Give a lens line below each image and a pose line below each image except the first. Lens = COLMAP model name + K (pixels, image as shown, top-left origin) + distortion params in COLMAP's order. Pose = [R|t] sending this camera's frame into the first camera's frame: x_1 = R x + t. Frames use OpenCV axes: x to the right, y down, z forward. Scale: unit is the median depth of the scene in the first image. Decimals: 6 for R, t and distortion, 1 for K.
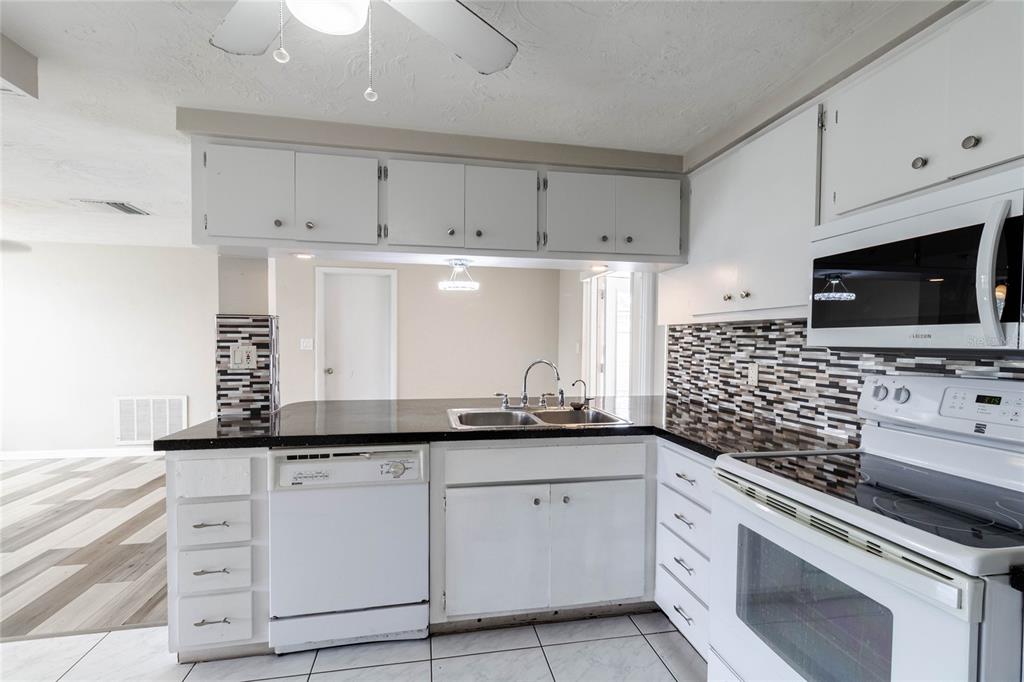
lens RADIAL K [[479.8, 0, 519.5], [0, 479.8, 351.2], [0, 0, 1]] dist [0.001333, -0.000016]
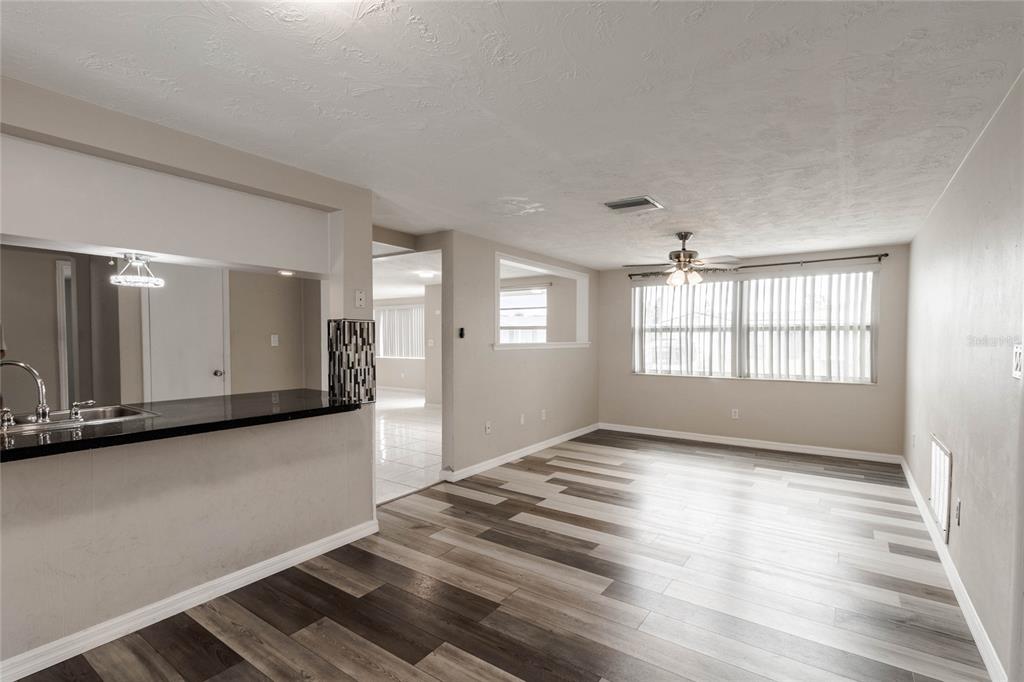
lens RADIAL K [[479.8, 0, 513.7], [0, 479.8, 344.2], [0, 0, 1]] dist [0.001333, -0.000016]
pose [[-0.719192, -0.001082, -0.694811, 0.015520], [-0.024827, 0.999400, 0.024142, -0.048376], [0.694368, 0.034613, -0.718787, 1.961150]]
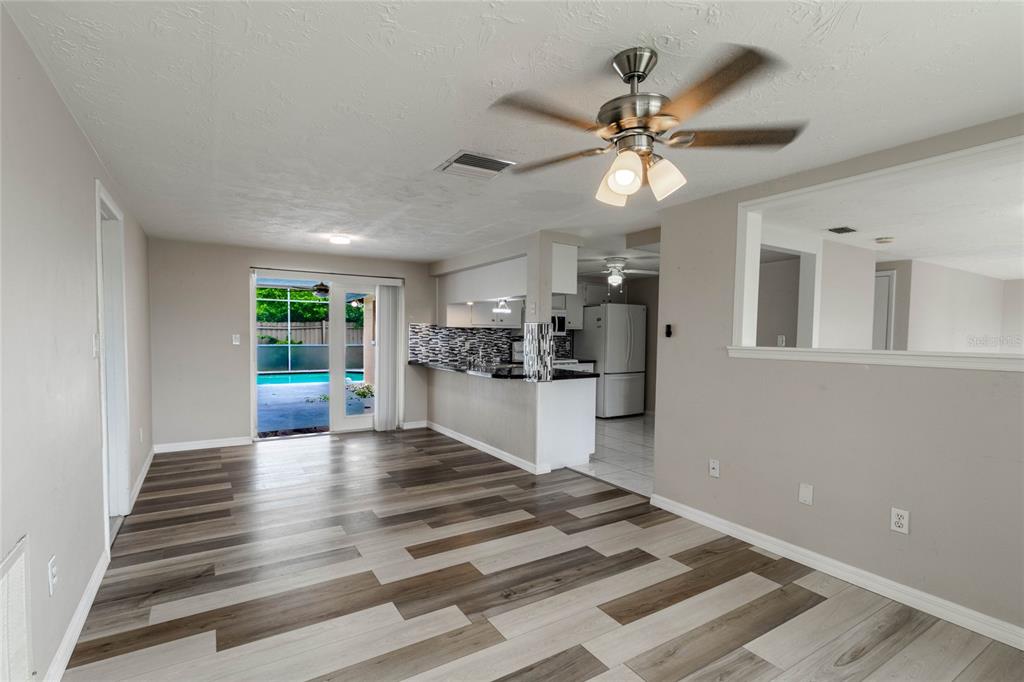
lens RADIAL K [[479.8, 0, 514.6], [0, 479.8, 342.3], [0, 0, 1]] dist [0.001333, -0.000016]
pose [[-0.366838, -0.029895, 0.929804, -2.008786], [0.004805, 0.999409, 0.034029, -0.059081], [-0.930273, 0.016951, -0.366477, 1.563515]]
